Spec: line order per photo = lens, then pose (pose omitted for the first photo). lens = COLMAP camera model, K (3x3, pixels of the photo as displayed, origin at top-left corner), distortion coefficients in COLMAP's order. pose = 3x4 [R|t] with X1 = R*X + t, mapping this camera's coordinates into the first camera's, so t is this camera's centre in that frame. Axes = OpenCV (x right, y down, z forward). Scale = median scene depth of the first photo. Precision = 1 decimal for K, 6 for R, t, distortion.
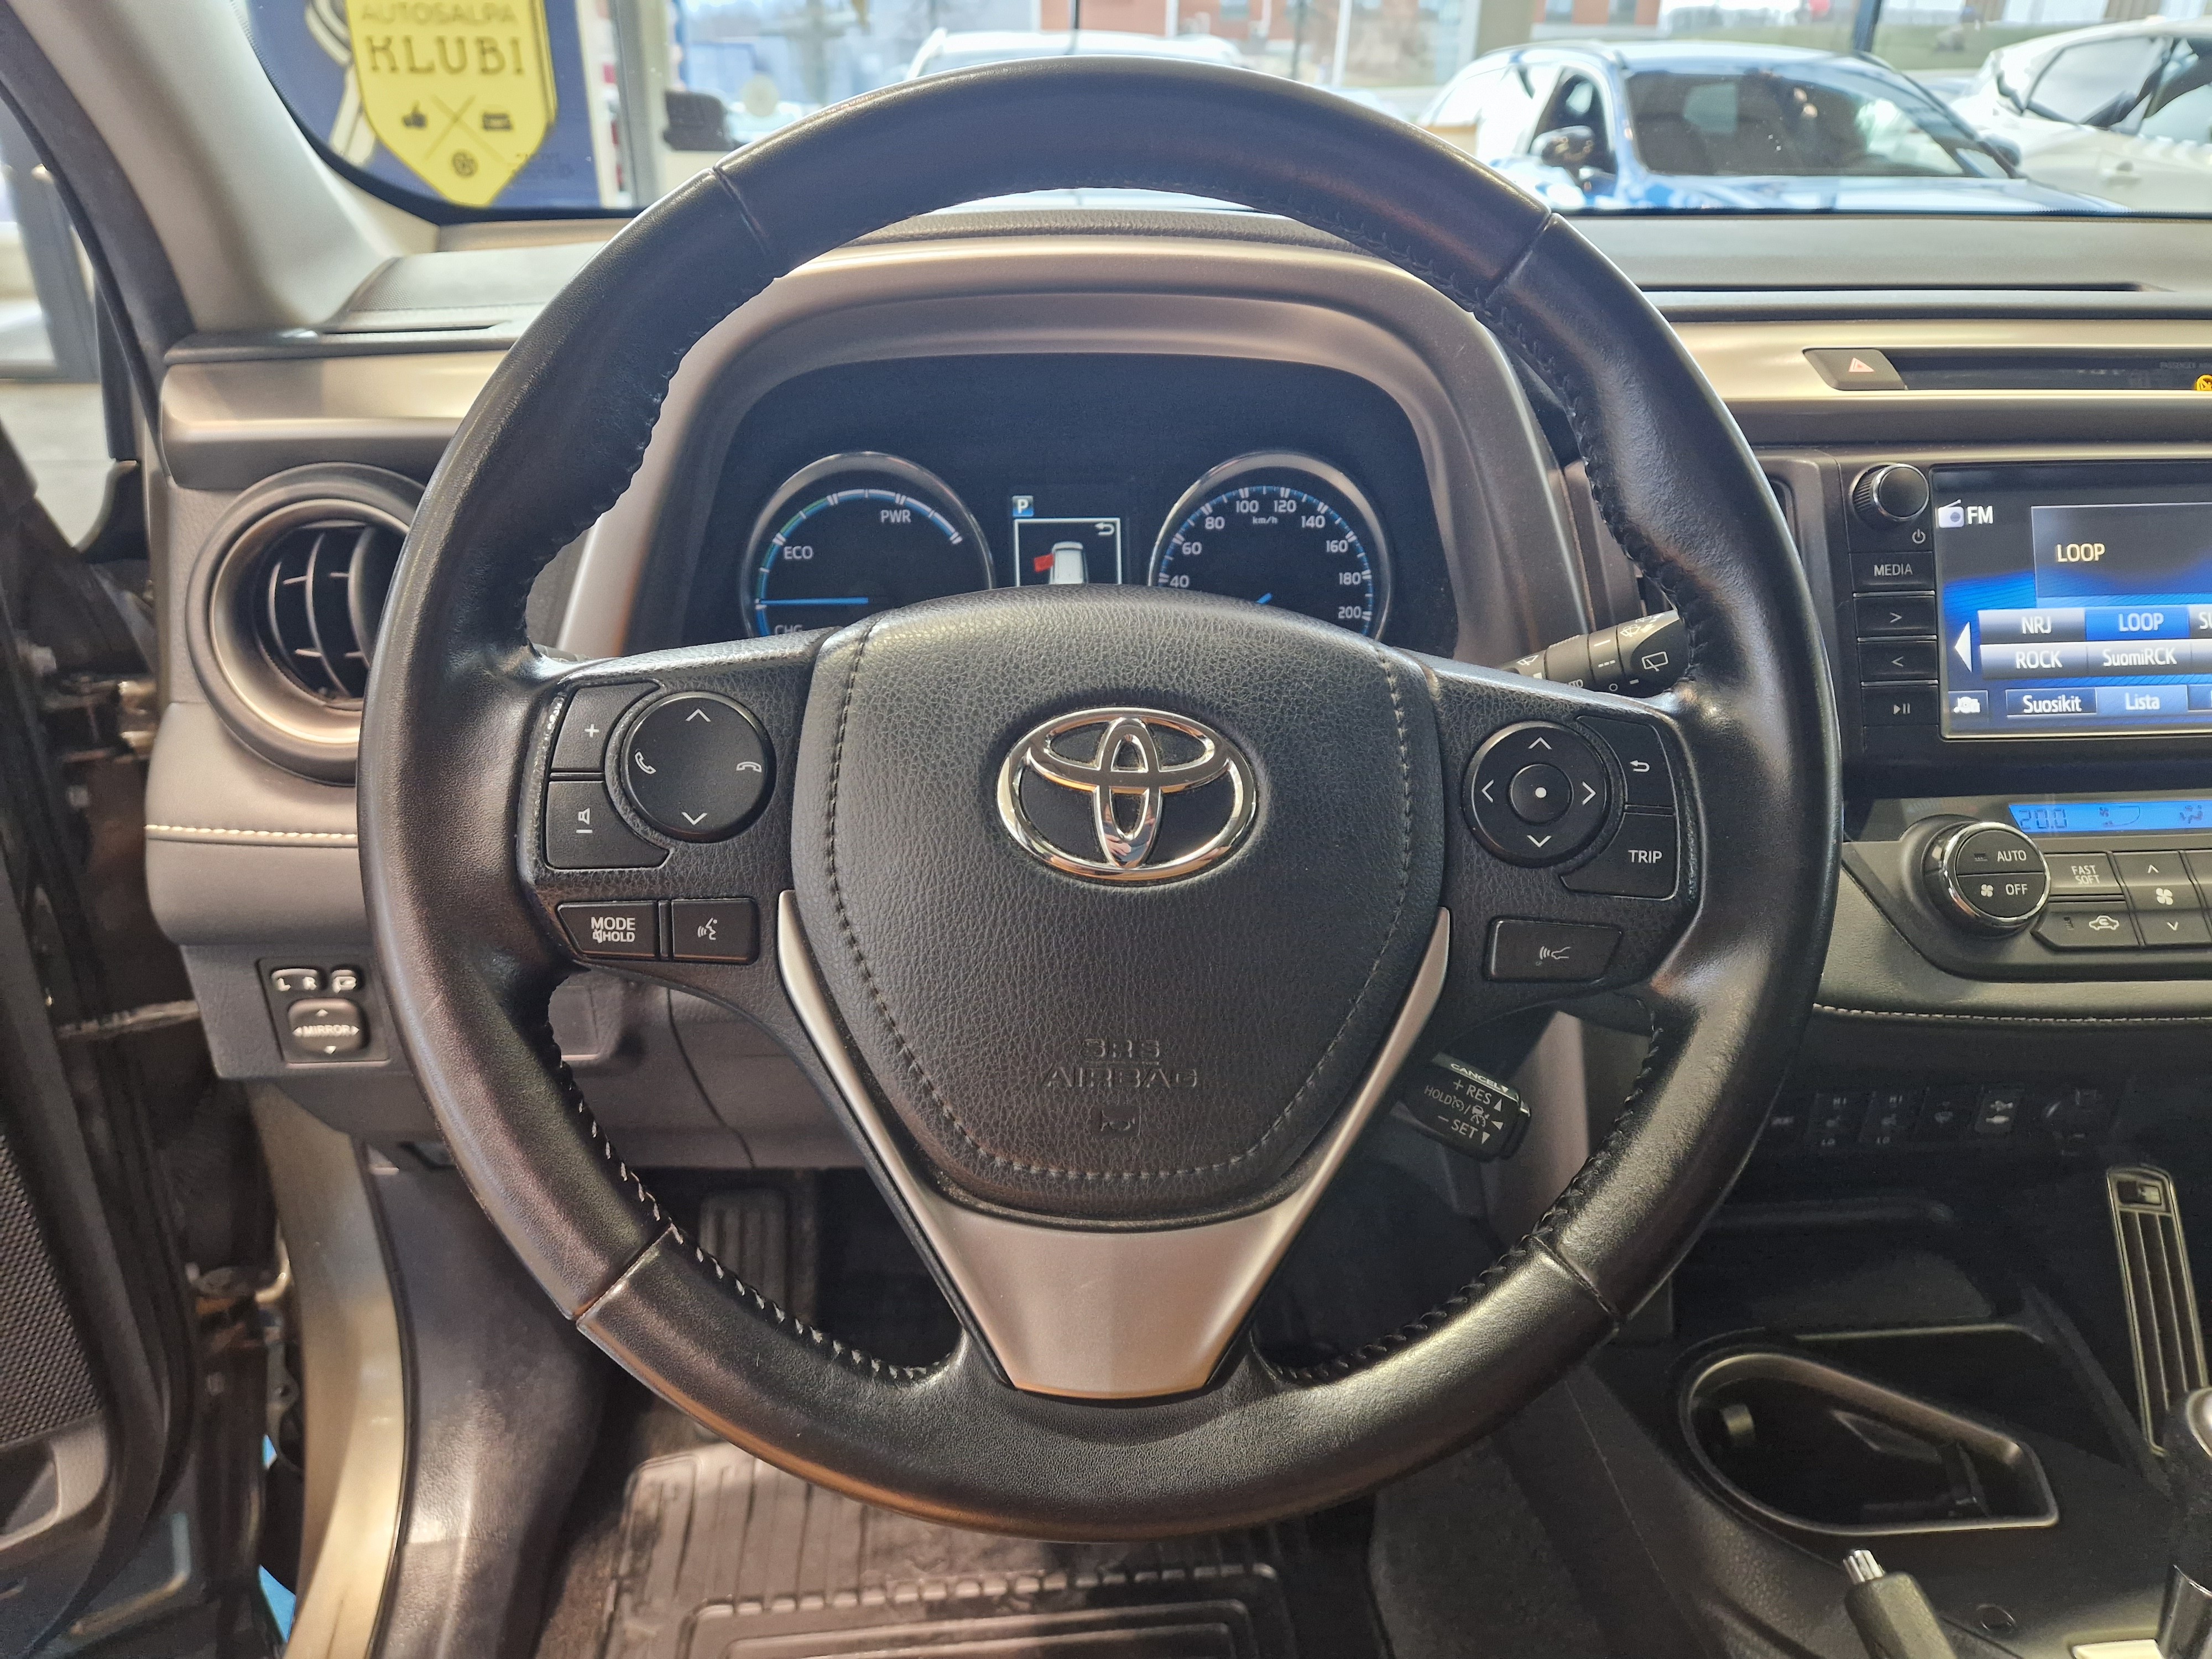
lens RADIAL K [[1495.8, 0, 1087.7], [0, 1495.8, 830.5], [0, 0, 1]] dist [0.047545, -0.043050]
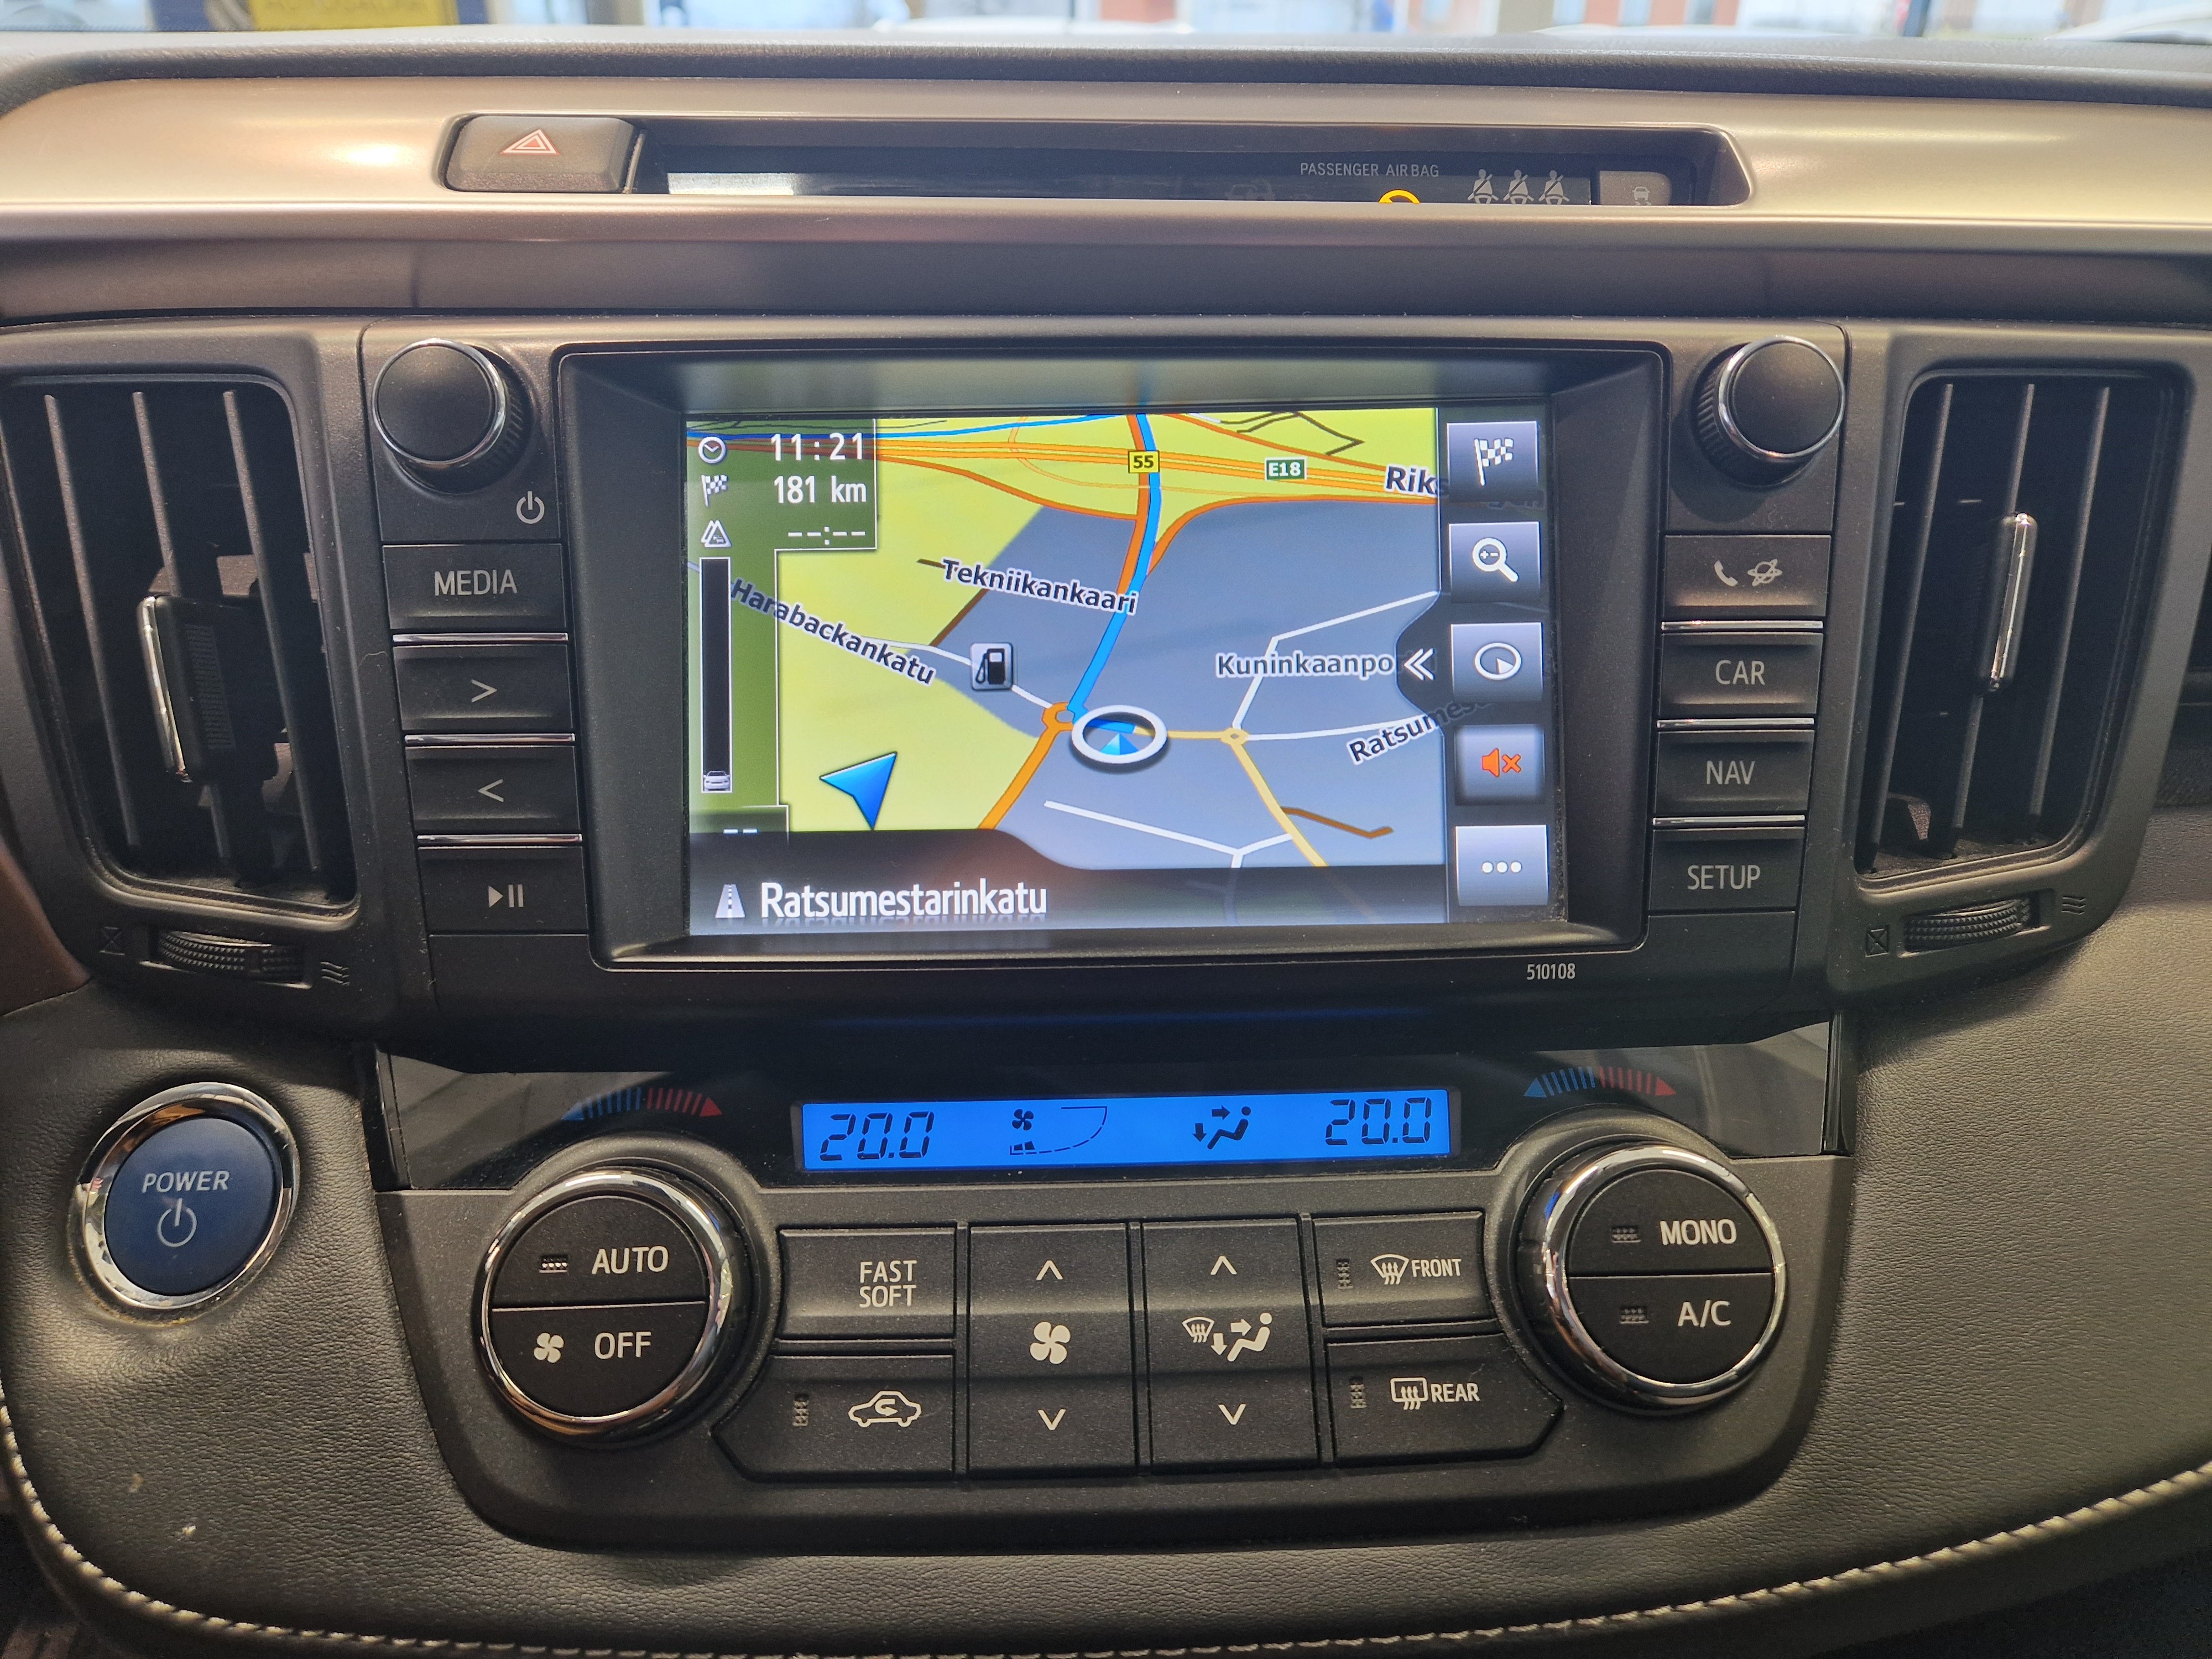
lens RADIAL K [[1495.8, 0, 1109.2], [0, 1495.8, 849.9], [0, 0, 1]] dist [0.047545, -0.043050]
pose [[0.999012, 0.015492, -0.041658, 0.702955], [-0.015366, 0.999876, 0.003356, -0.093977], [0.041704, -0.002713, 0.999126, 0.540408]]
